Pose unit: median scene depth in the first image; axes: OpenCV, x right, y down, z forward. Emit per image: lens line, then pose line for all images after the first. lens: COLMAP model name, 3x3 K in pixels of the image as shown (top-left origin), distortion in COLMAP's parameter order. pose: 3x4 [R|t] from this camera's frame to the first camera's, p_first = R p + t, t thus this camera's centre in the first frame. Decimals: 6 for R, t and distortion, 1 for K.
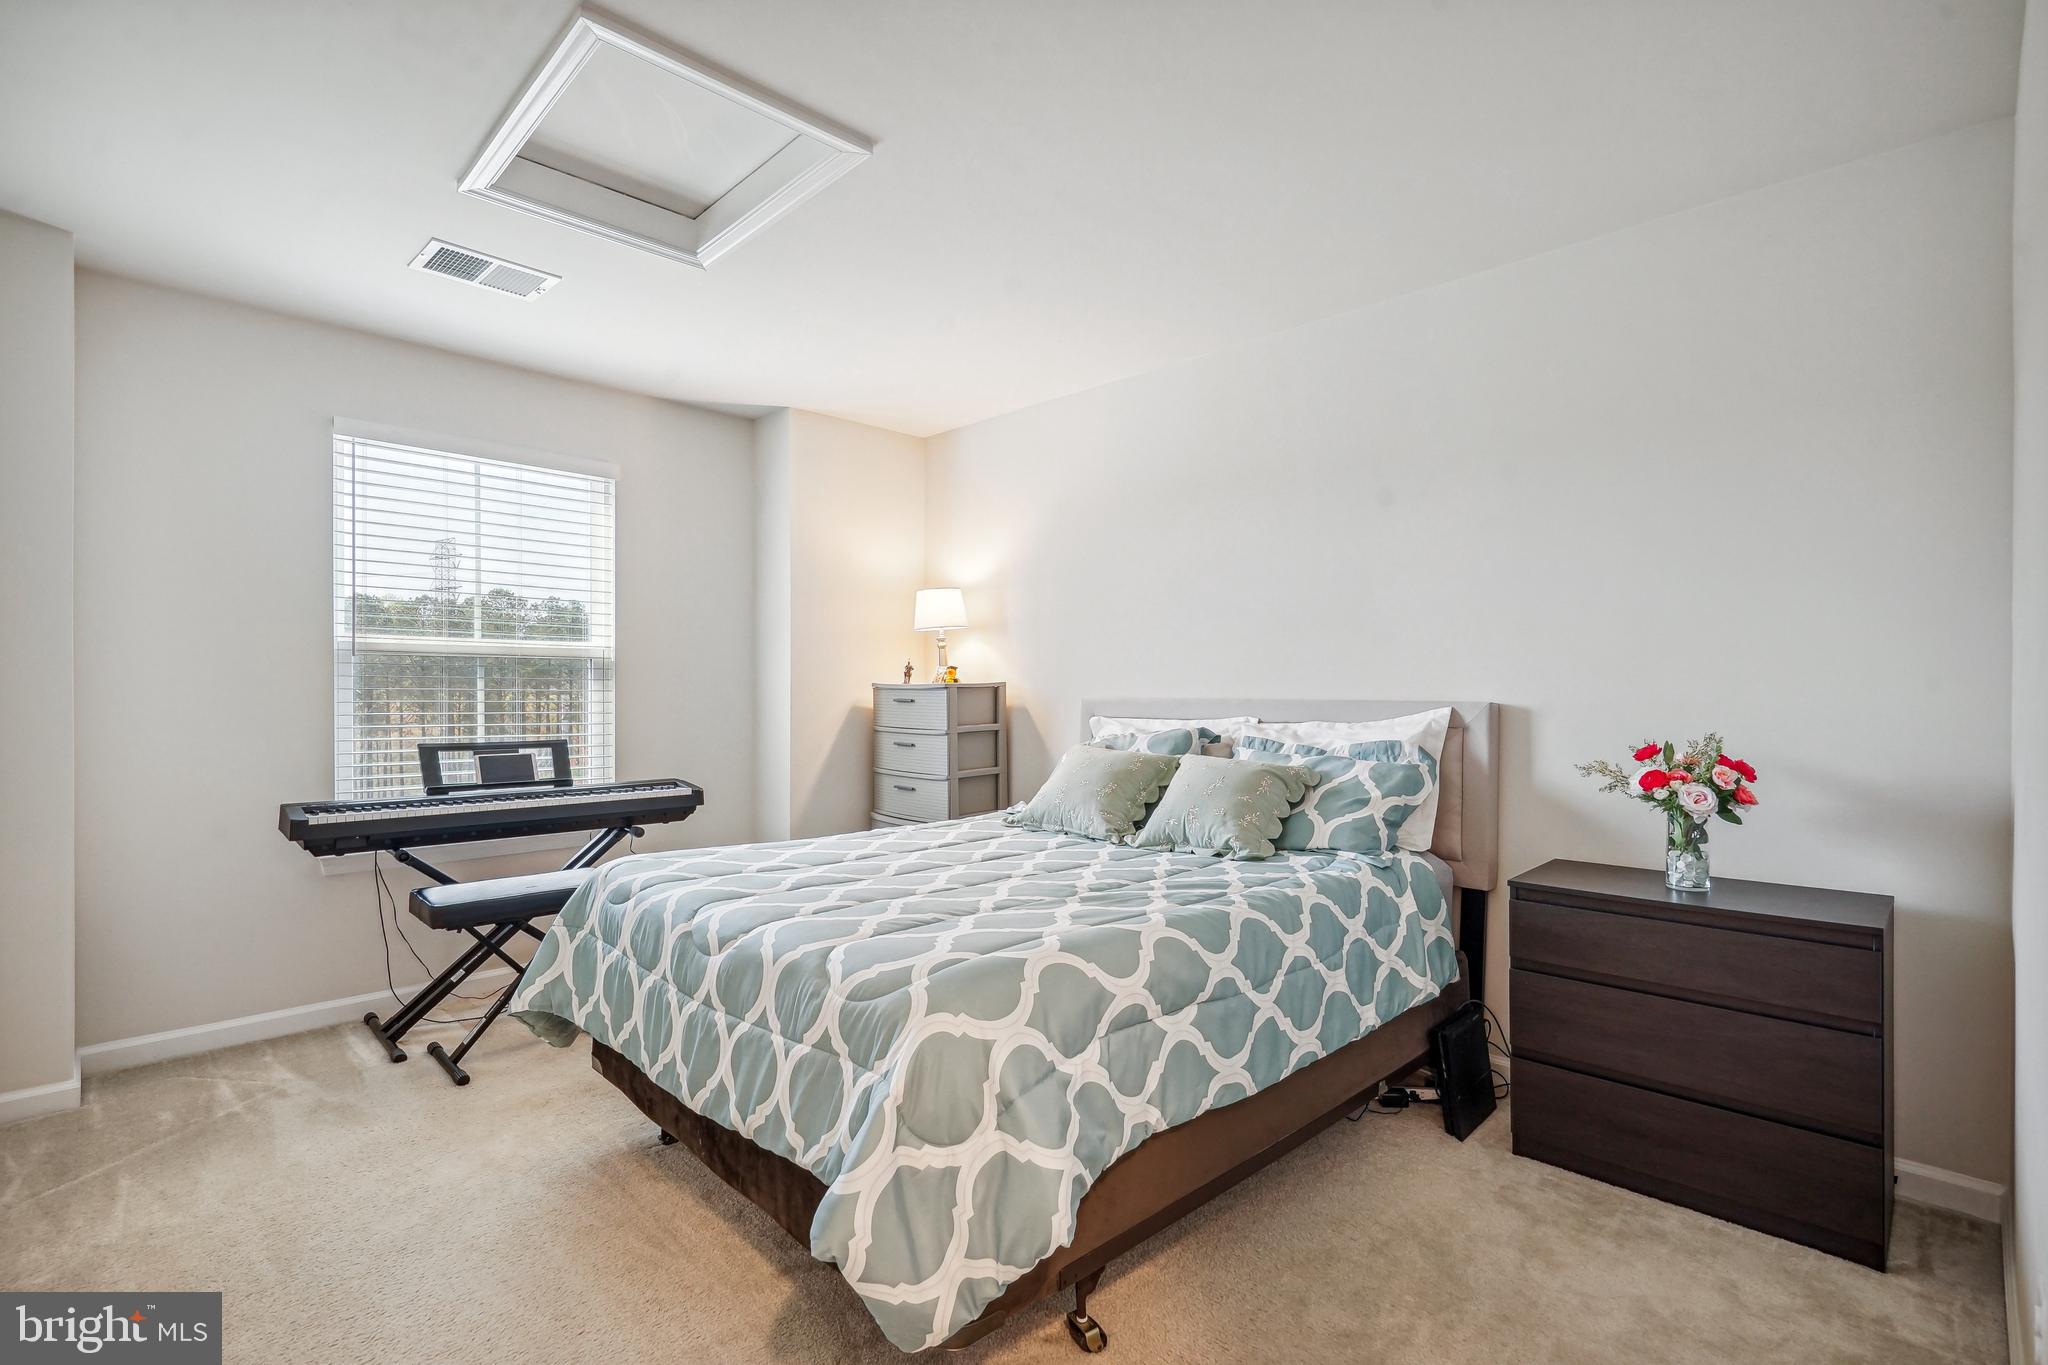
lens RADIAL K [[954.0, 0, 1008.9], [0, 954.0, 692.9], [0, 0, 1]] dist [-0.001931, 0.005589]
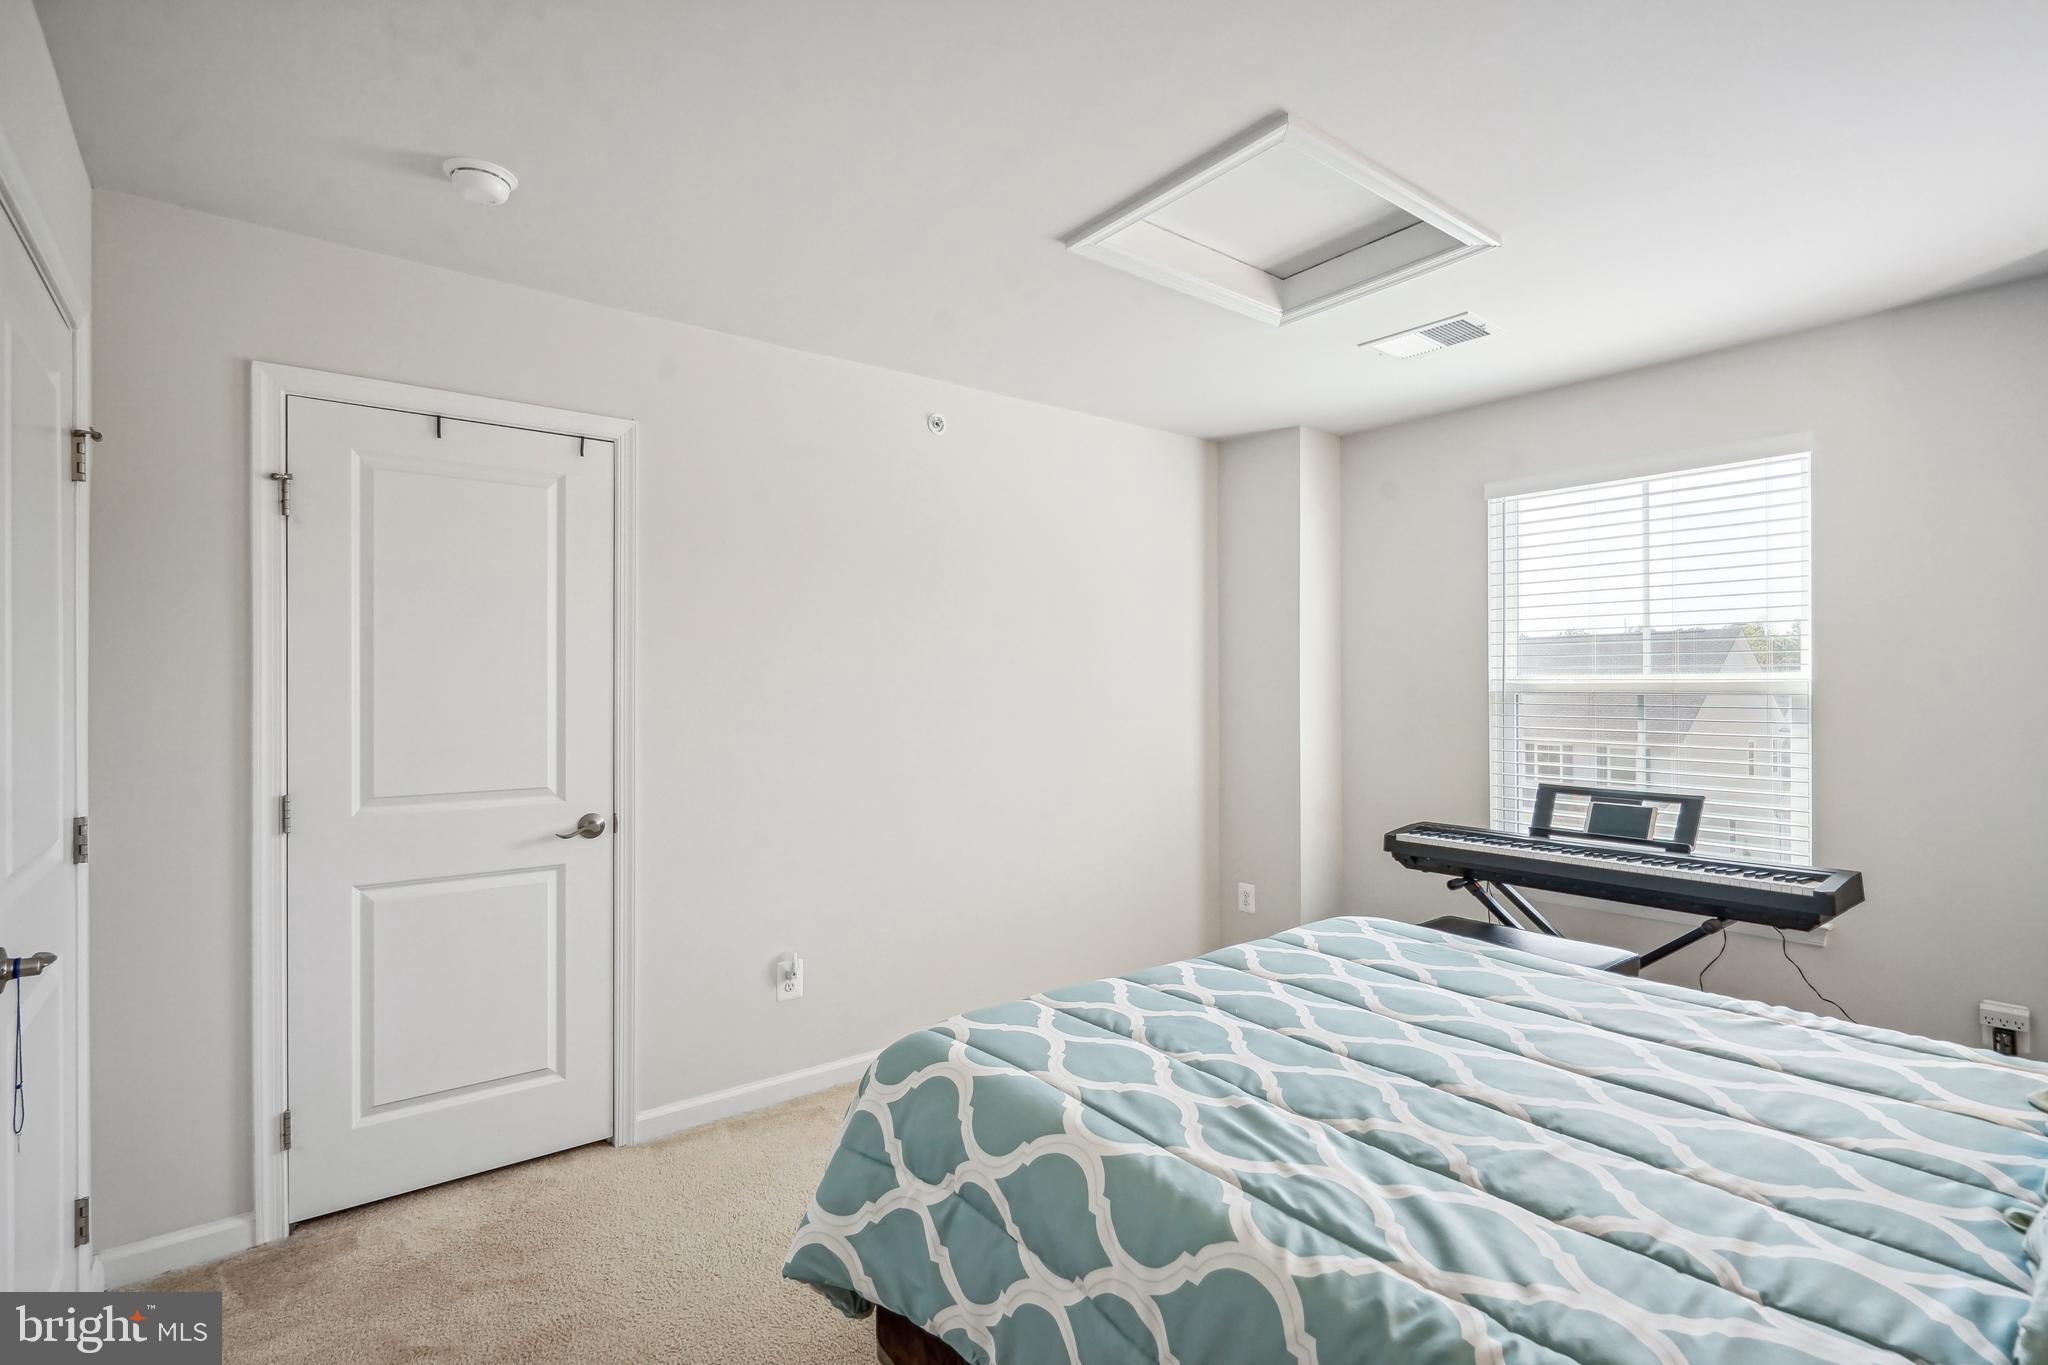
lens RADIAL K [[954.0, 0, 1008.7], [0, 954.0, 677.0], [0, 0, 1]] dist [-0.001931, 0.005589]
pose [[-0.103601, -0.014268, -0.994517, 0.440339], [-0.004101, 0.999895, -0.013918, -0.042387], [0.994611, 0.002637, -0.103648, 0.526544]]
